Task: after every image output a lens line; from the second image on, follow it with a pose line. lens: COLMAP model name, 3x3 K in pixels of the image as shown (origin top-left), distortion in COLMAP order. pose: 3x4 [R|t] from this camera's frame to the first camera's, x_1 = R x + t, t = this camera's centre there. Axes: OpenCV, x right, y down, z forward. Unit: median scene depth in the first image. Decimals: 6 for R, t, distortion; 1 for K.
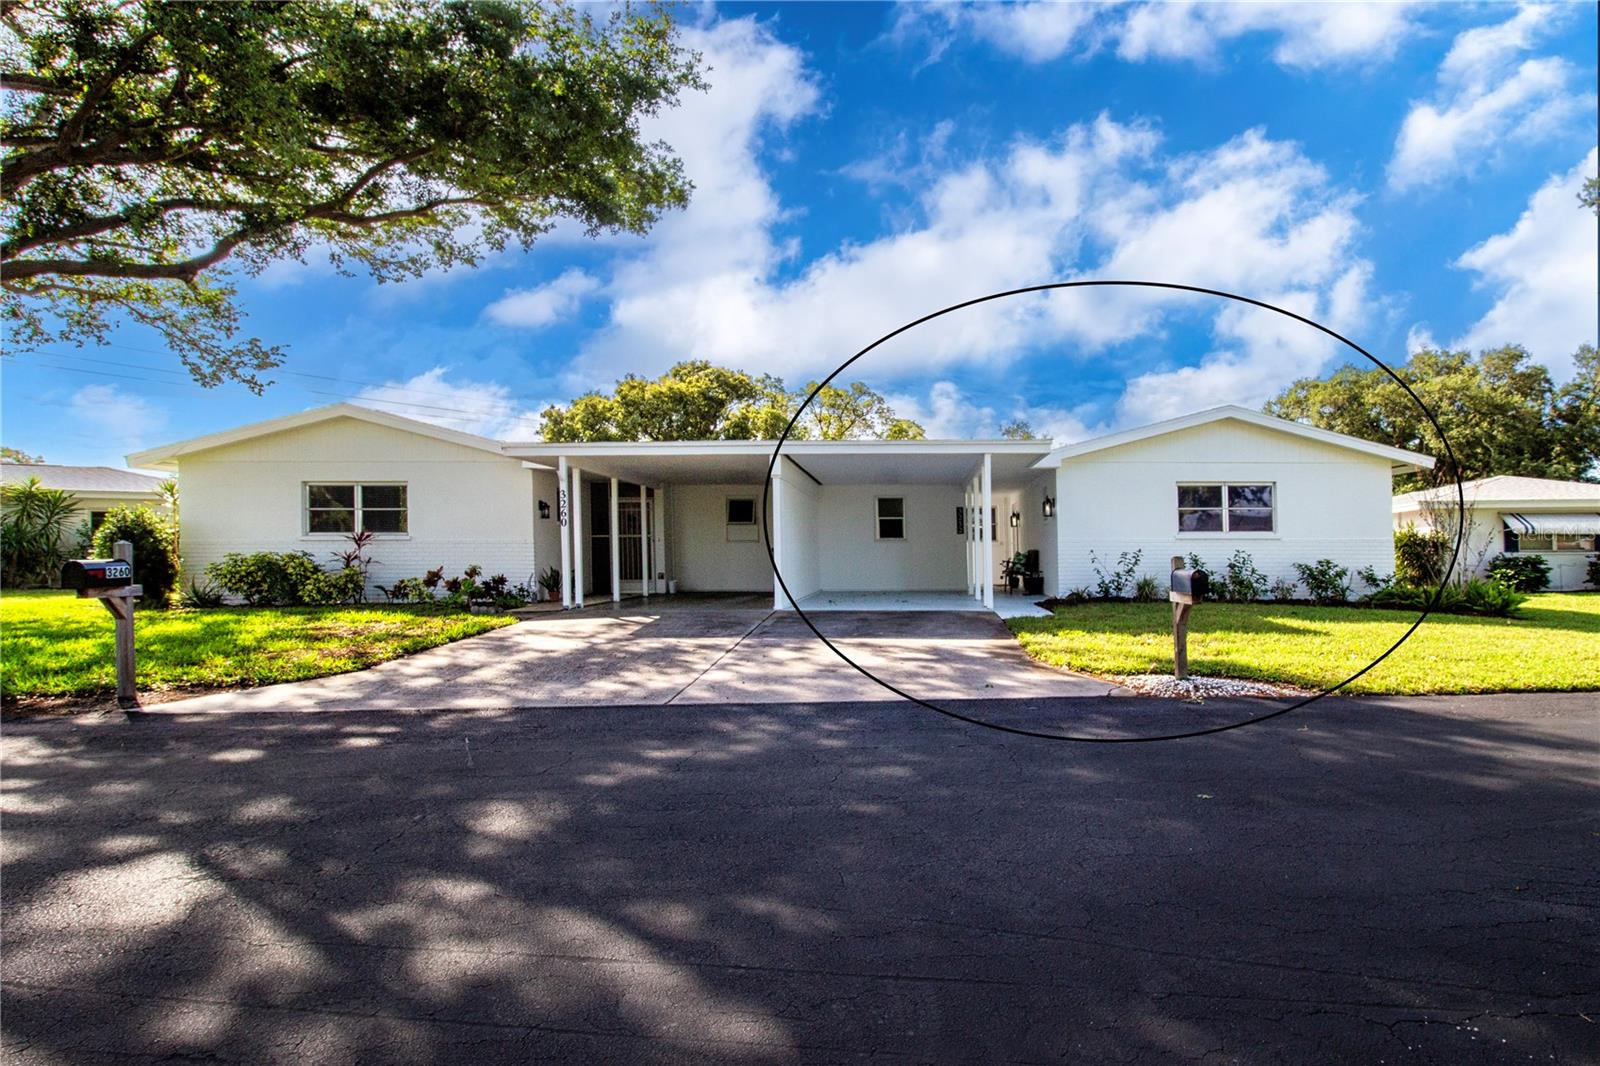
lens RADIAL K [[960.9, 0, 804.8], [0, 960.9, 481.8], [0, 0, 1]] dist [-0.000952, -0.001717]
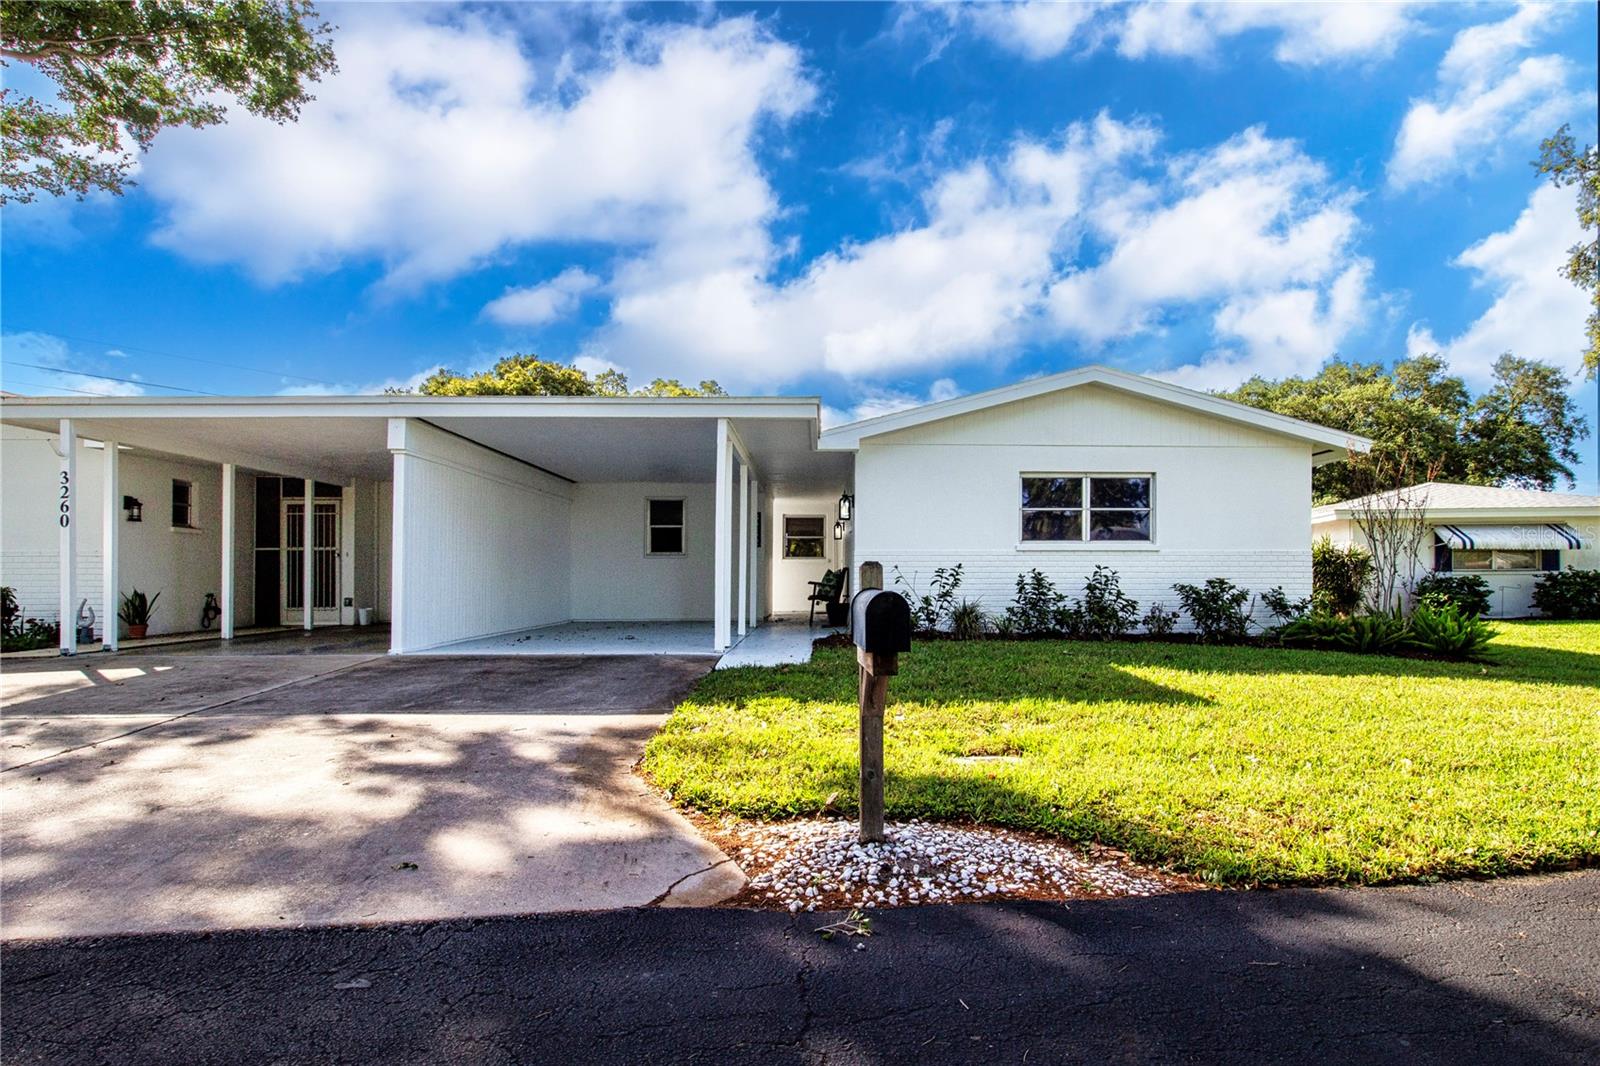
lens RADIAL K [[882.6, 0, 797.7], [0, 882.6, 566.7], [0, 0, 1]] dist [0.004116, -0.000044]
pose [[0.999156, 0.000121, 0.041088, 0.192343], [-0.002608, 0.998165, 0.060499, 0.031625], [-0.041006, -0.060555, 0.997322, 0.340271]]
